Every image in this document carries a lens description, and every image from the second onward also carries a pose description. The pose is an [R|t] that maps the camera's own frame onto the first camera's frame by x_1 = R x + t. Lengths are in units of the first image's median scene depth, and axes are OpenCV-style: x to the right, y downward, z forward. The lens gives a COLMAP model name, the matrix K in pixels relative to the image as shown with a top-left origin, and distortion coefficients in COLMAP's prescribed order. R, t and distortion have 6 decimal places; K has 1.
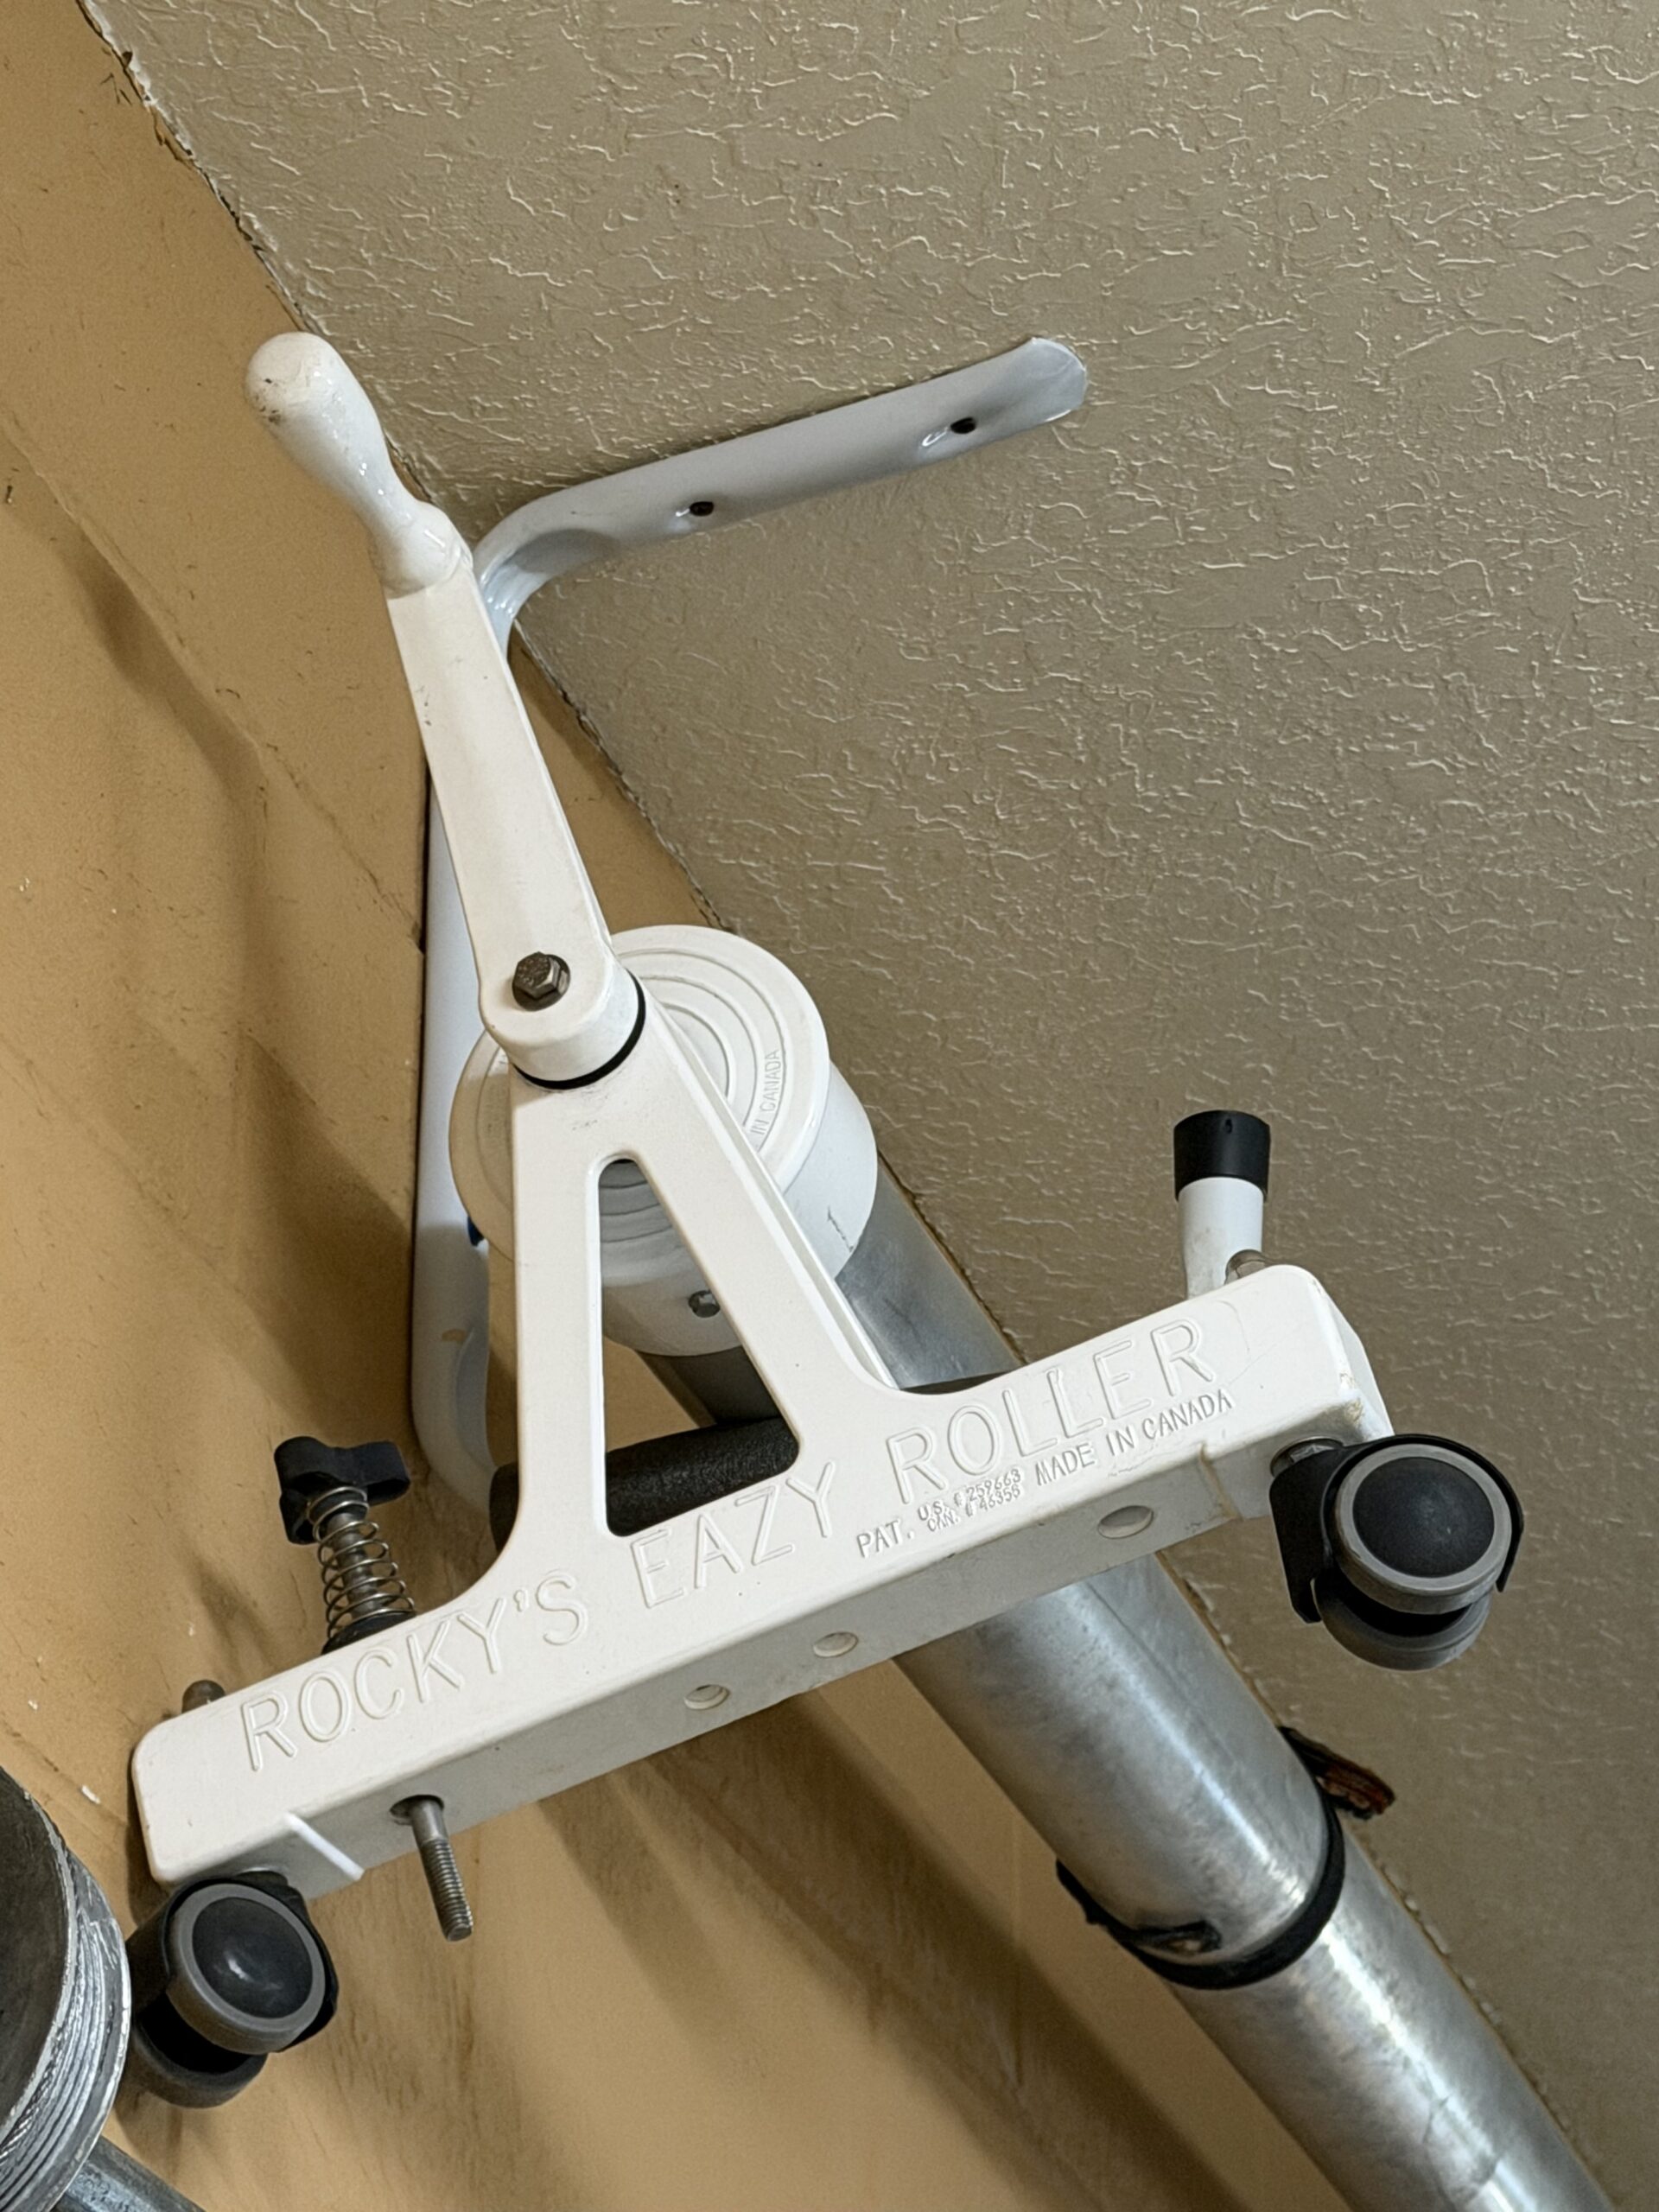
lens RADIAL K [[5443.0, 0, 829.5], [0, 5443.0, 1106.0], [0, 0, 1]] dist [0.002676, 0.946533]
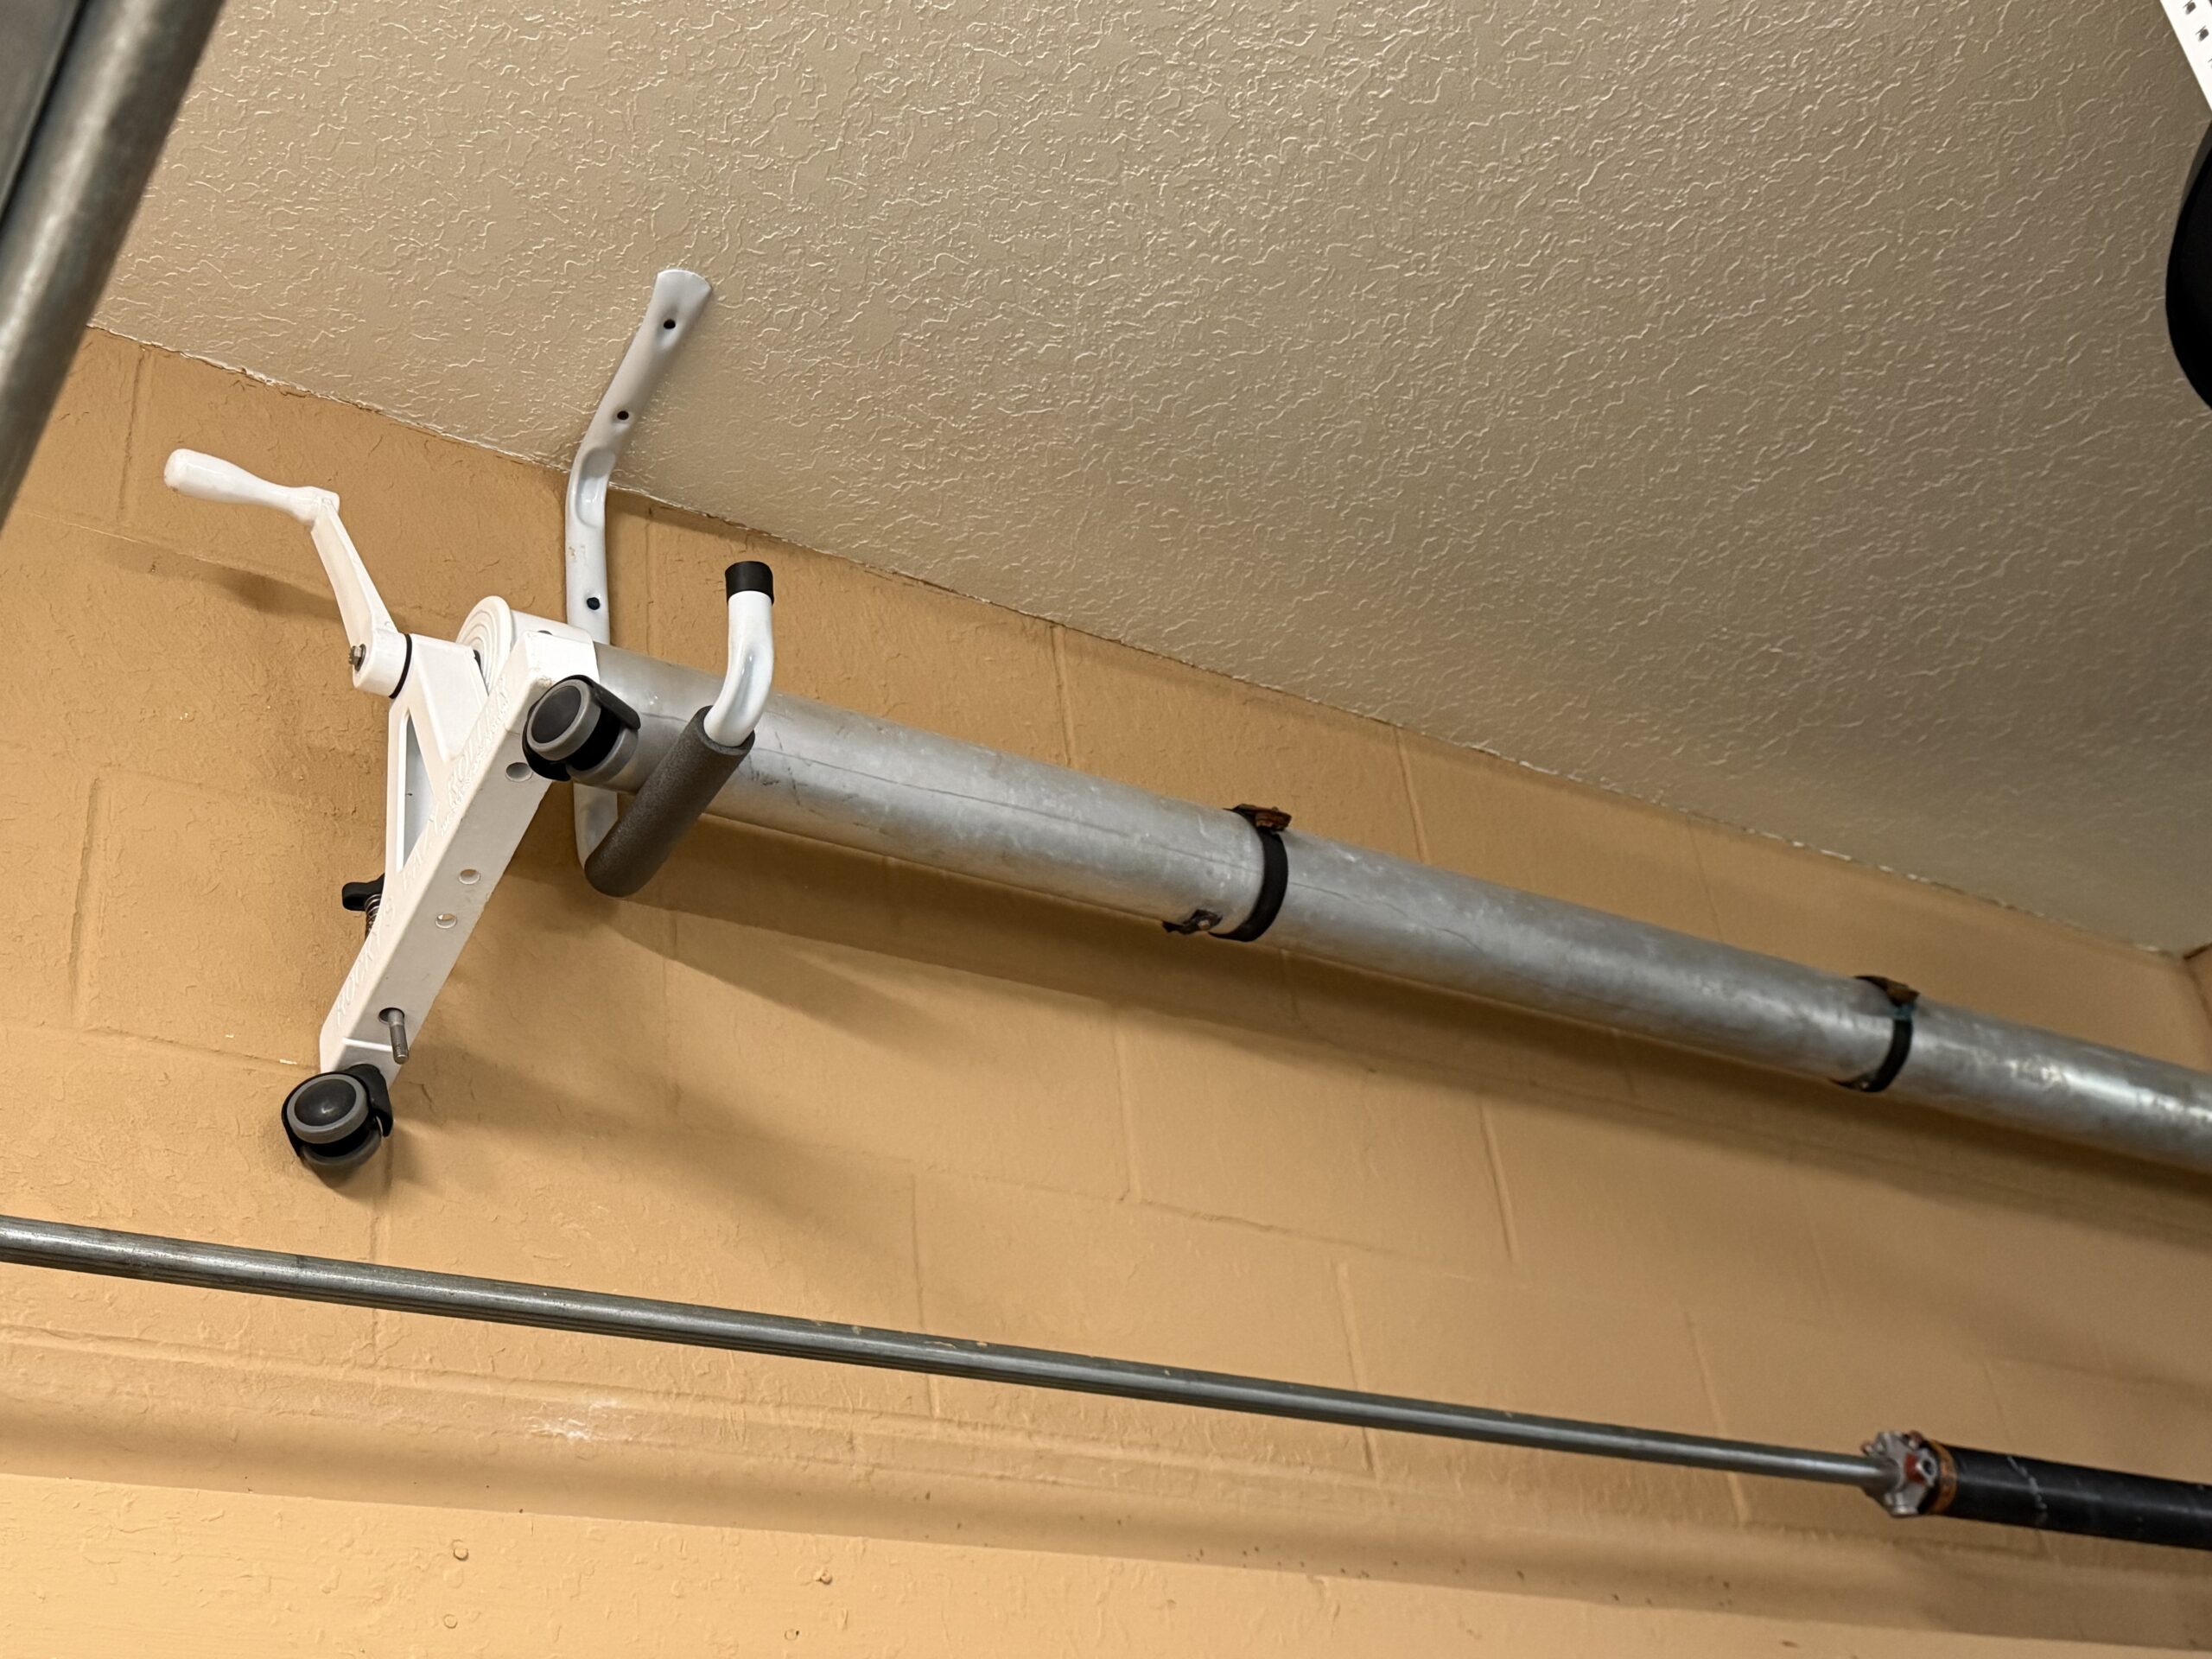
lens RADIAL K [[2515.7, 0, 1106.0], [0, 2515.7, 829.5], [0, 0, 1]] dist [0.035628, 0.016213]
pose [[0.785011, -0.401945, -0.471379, 0.556712], [0.398267, 0.910289, -0.112949, 0.241113], [0.474491, -0.099069, 0.874668, 0.191395]]
